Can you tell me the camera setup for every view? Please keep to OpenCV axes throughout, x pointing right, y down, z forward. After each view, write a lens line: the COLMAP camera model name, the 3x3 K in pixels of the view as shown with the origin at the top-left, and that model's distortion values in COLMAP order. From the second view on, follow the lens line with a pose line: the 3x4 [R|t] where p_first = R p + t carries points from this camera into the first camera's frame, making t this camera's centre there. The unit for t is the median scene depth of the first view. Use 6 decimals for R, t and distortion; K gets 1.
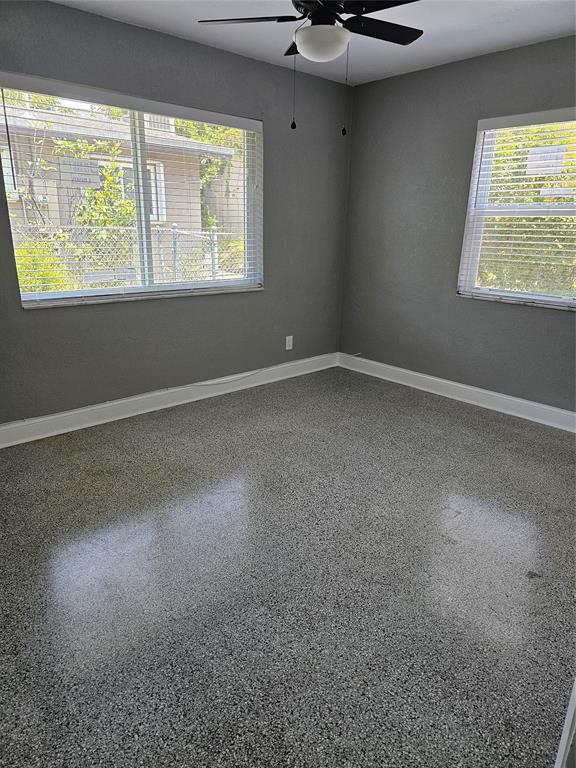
lens RADIAL K [[512.5, 0, 284.4], [0, 512.5, 385.2], [0, 0, 1]] dist [0.055847, -0.042871]
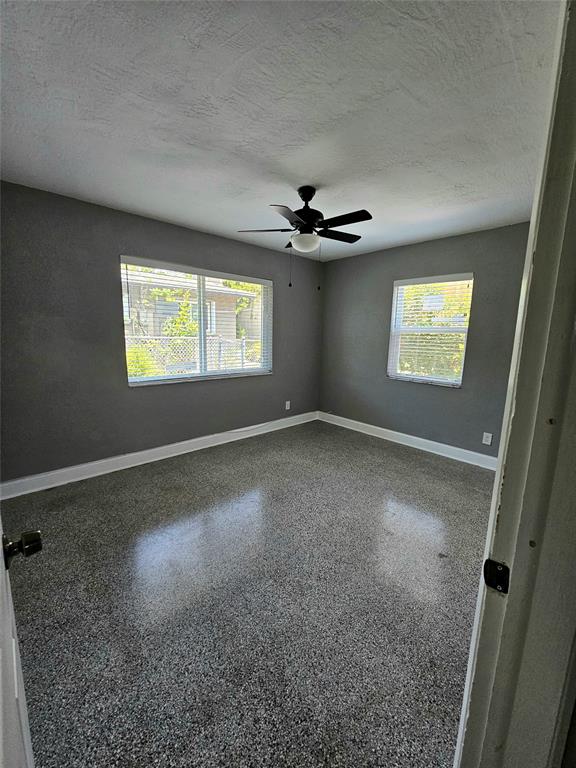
lens RADIAL K [[312.2, 0, 287.7], [0, 312.2, 386.0], [0, 0, 1]] dist [0.000604, 0.000311]
pose [[0.999957, 0.000543, 0.009297, -0.000415], [0.000731, 0.990639, -0.136503, -0.013170], [-0.009284, 0.136504, 0.990596, -0.005150]]
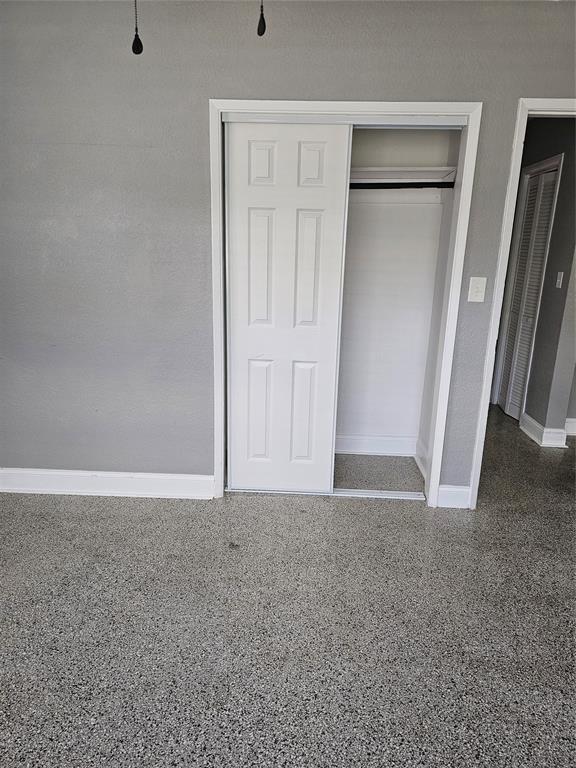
lens RADIAL K [[512.5, 0, 289.1], [0, 512.5, 383.5], [0, 0, 1]] dist [0.055847, -0.042871]
pose [[-0.695756, -0.228069, 0.681108, -0.259332], [0.173075, 0.867080, 0.467138, -0.380572], [-0.697115, 0.442897, -0.563802, 1.099435]]
